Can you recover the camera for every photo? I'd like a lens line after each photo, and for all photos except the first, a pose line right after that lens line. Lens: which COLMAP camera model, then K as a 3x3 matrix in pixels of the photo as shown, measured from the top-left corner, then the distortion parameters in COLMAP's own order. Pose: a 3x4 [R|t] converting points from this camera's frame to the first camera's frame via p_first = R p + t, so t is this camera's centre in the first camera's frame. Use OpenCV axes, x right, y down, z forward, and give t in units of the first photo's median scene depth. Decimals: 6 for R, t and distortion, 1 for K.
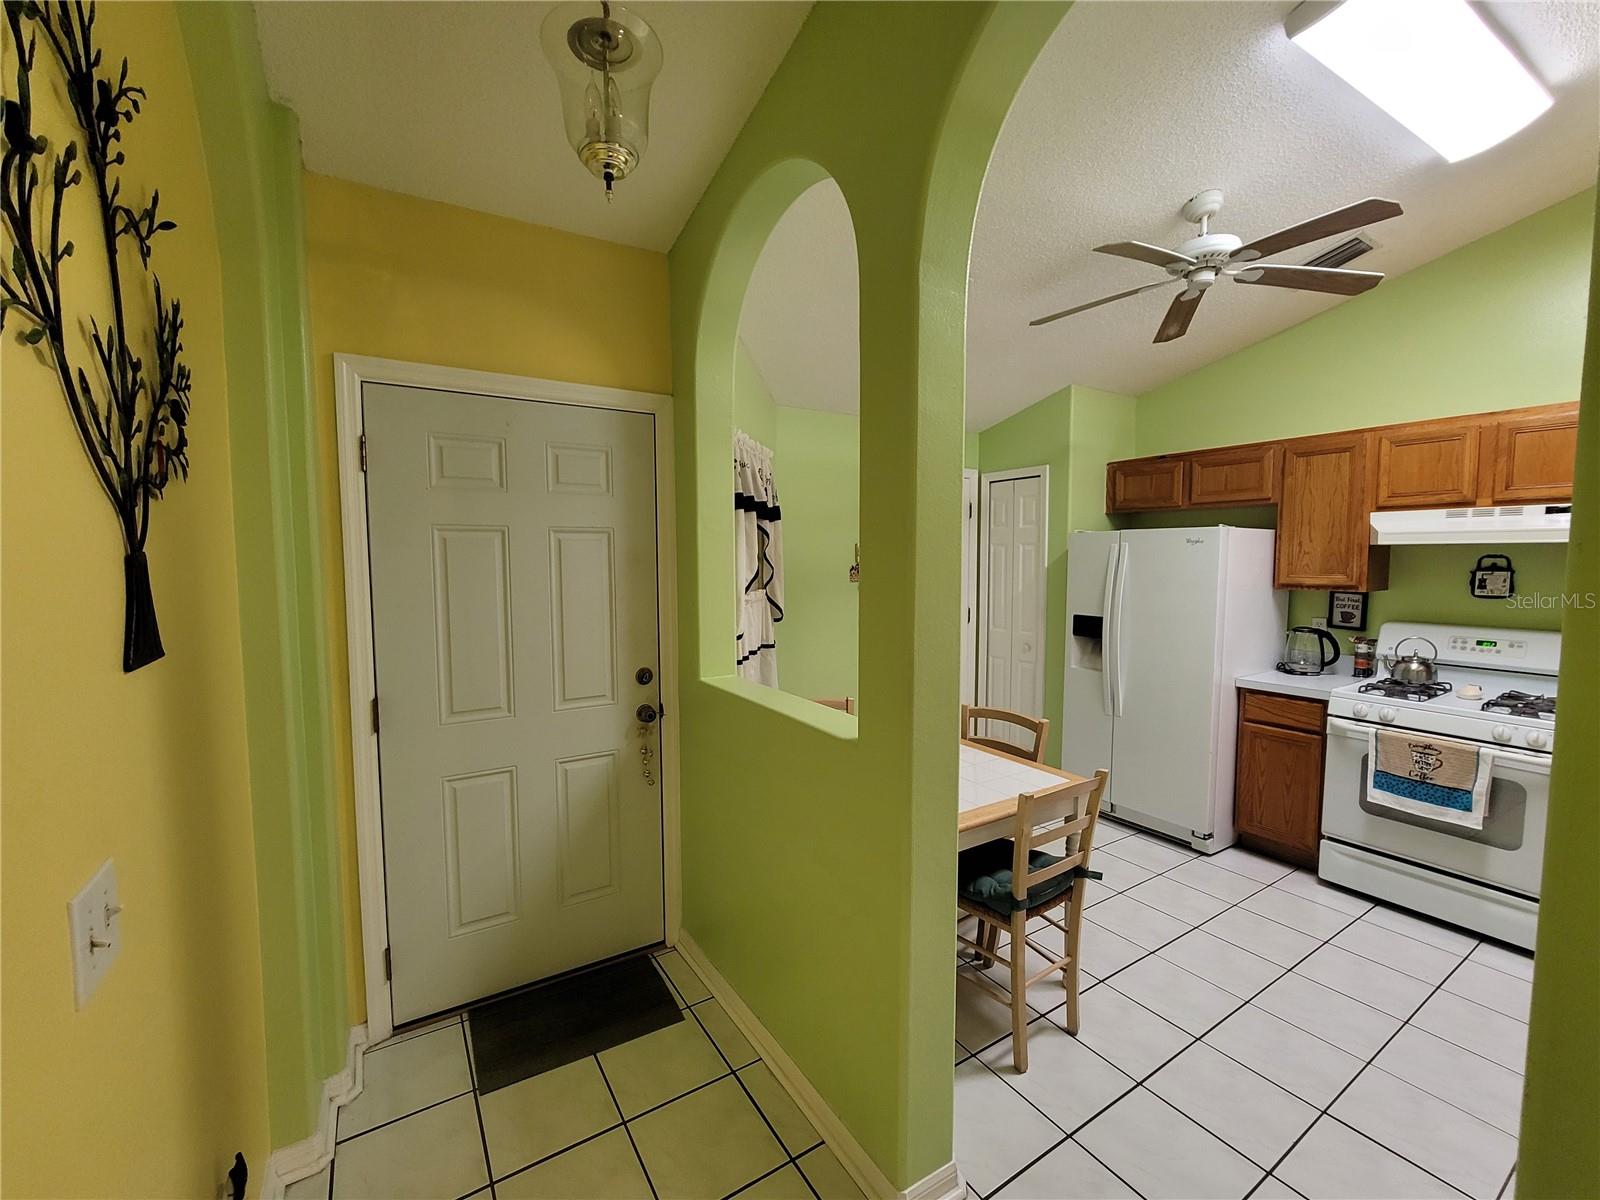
lens RADIAL K [[655.9, 0, 788.4], [0, 655.9, 599.9], [0, 0, 1]] dist [0.000848, -0.001670]
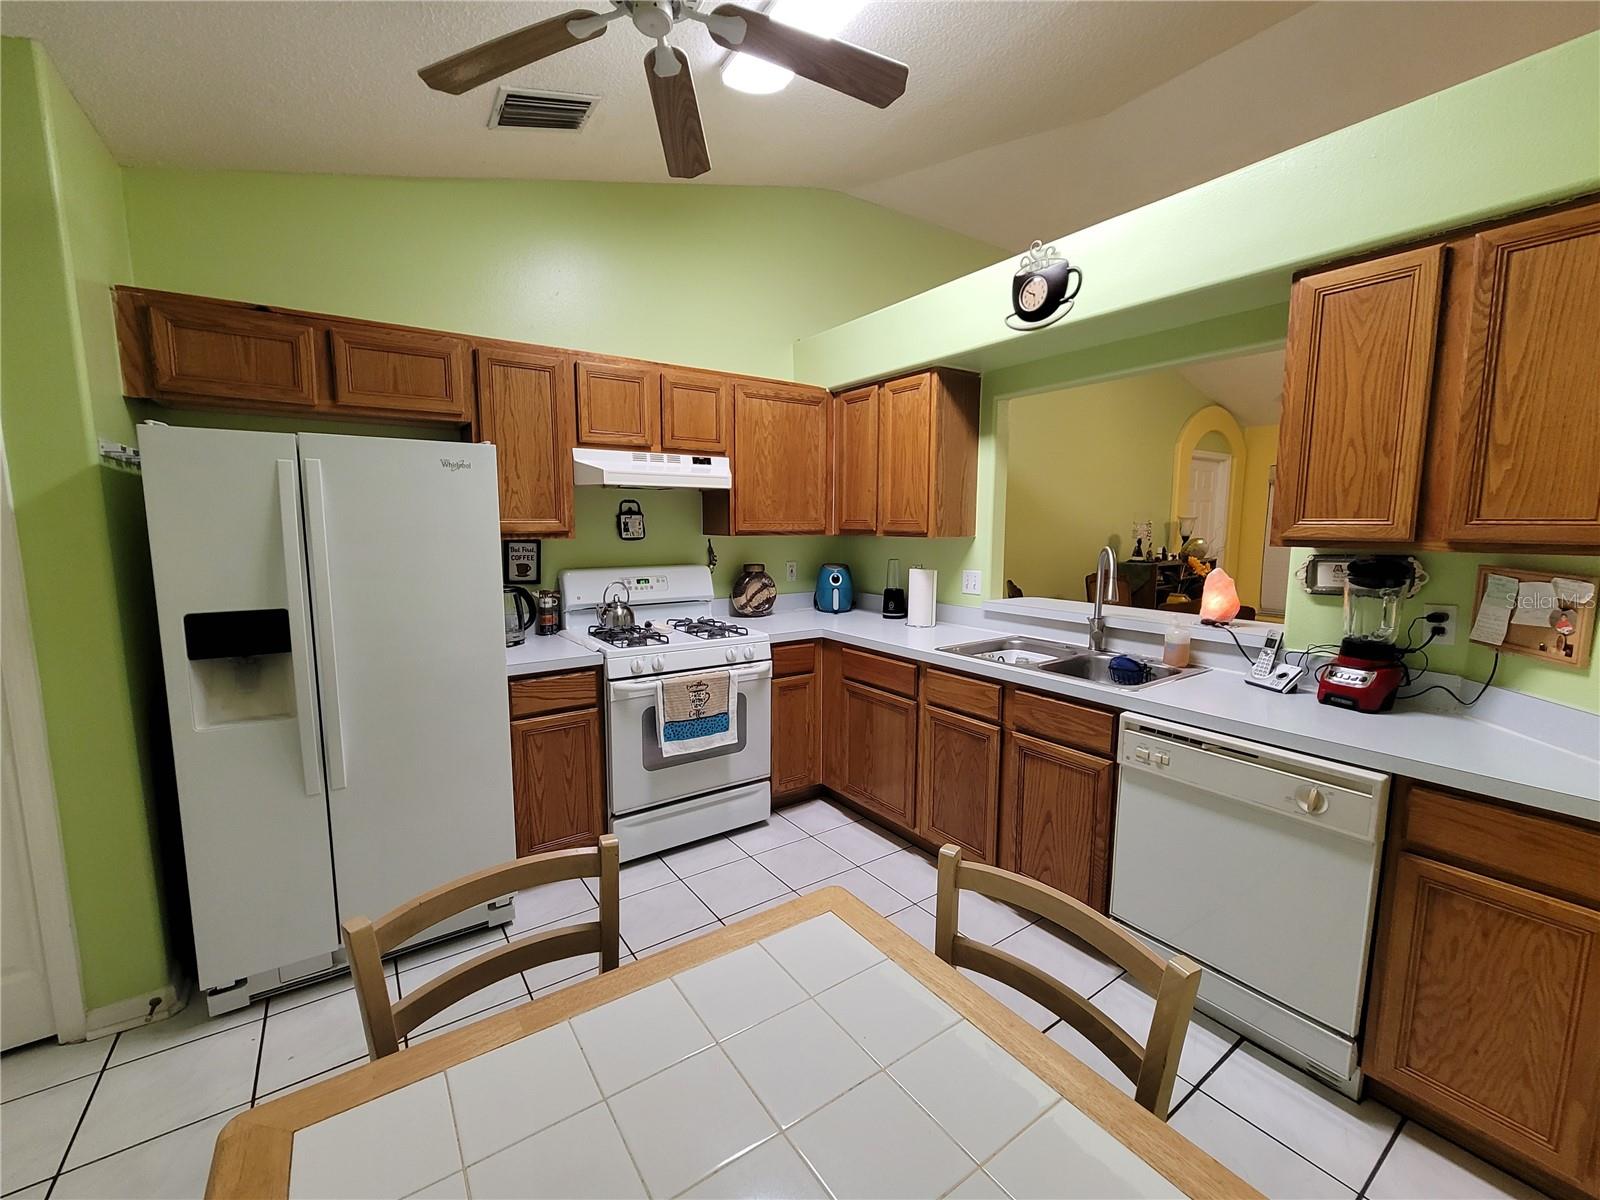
lens RADIAL K [[655.9, 0, 786.9], [0, 655.9, 599.3], [0, 0, 1]] dist [0.000848, -0.001670]
pose [[-0.047853, -0.116918, 0.991988, -0.030855], [0.065248, 0.990639, 0.119906, -0.018512], [-0.996721, 0.070463, -0.039777, 0.787754]]
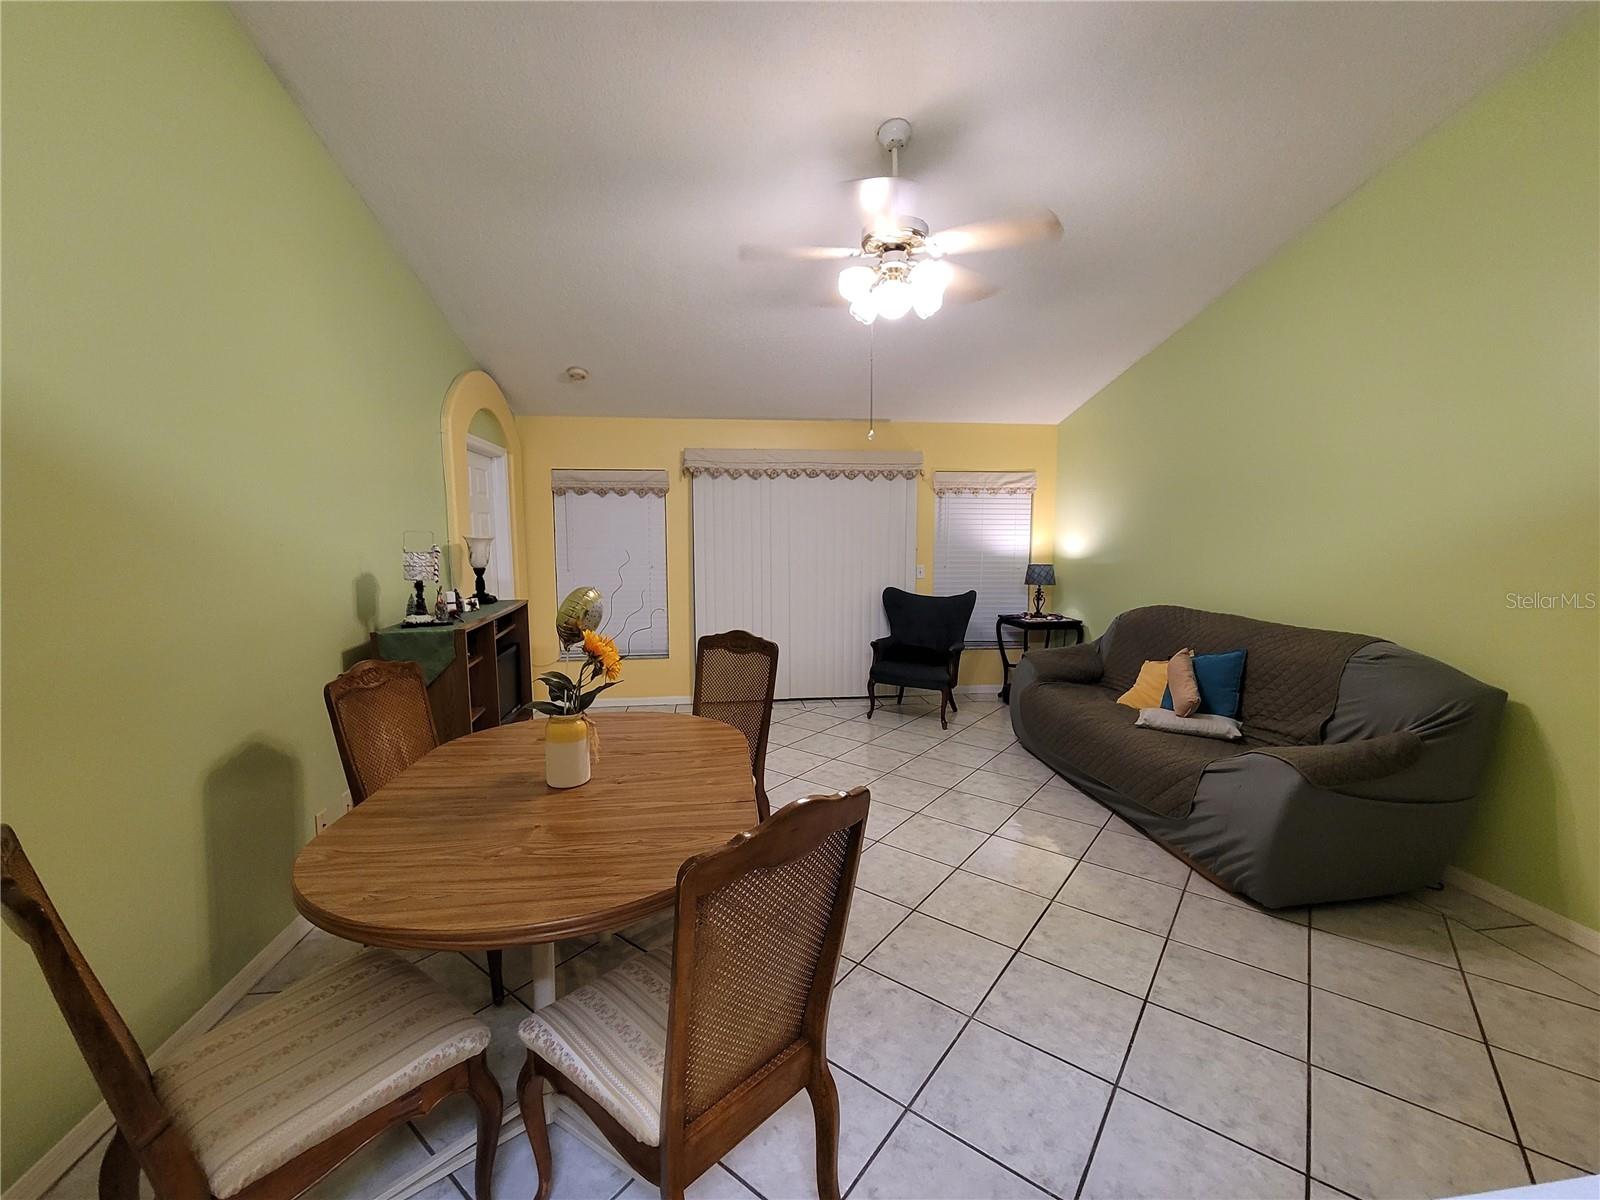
lens RADIAL K [[655.9, 0, 791.0], [0, 655.9, 596.8], [0, 0, 1]] dist [0.000848, -0.001670]
pose [[-0.907299, -0.033092, 0.419182, 0.876906], [0.036165, 0.987063, 0.156202, -0.008650], [-0.418928, 0.156882, -0.894364, 0.347427]]
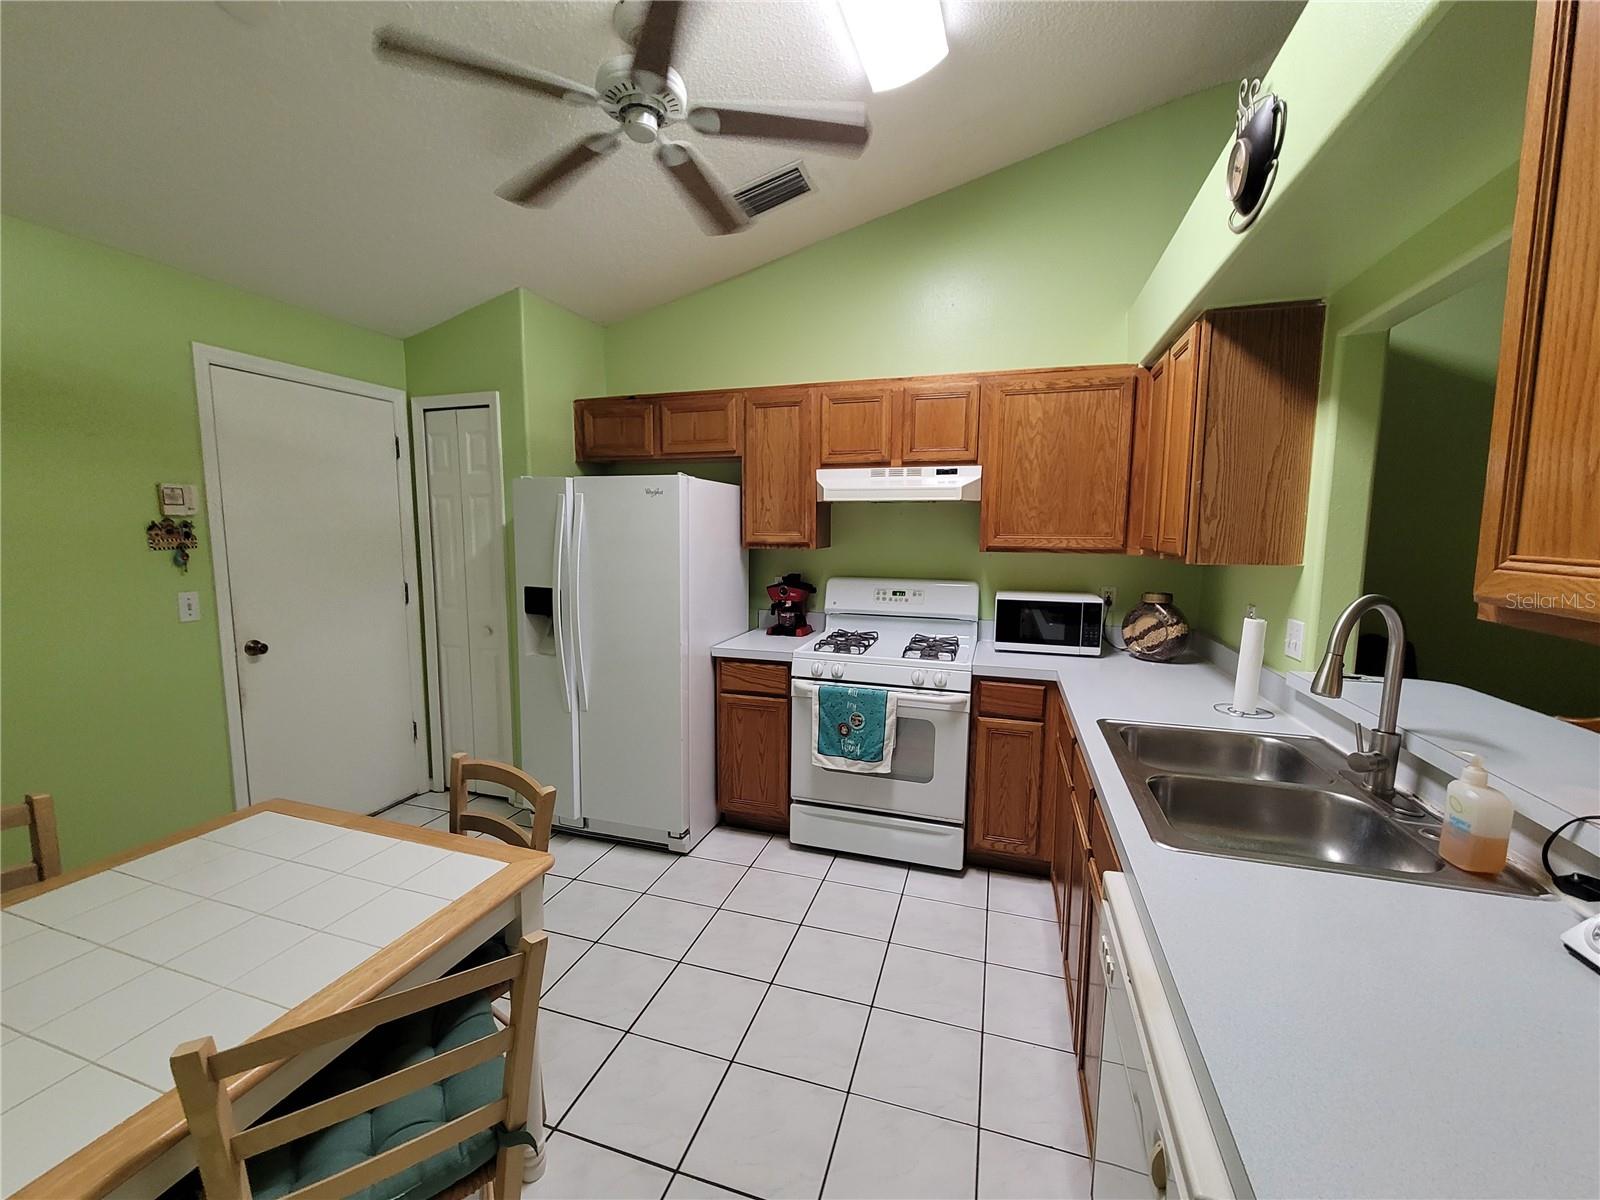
lens RADIAL K [[655.9, 0, 789.5], [0, 655.9, 600.3], [0, 0, 1]] dist [0.000848, -0.001670]
pose [[0.763411, -0.066780, 0.642452, 0.205812], [0.036003, 0.997494, 0.060905, 0.003852], [-0.644909, -0.023365, 0.763902, 0.264926]]
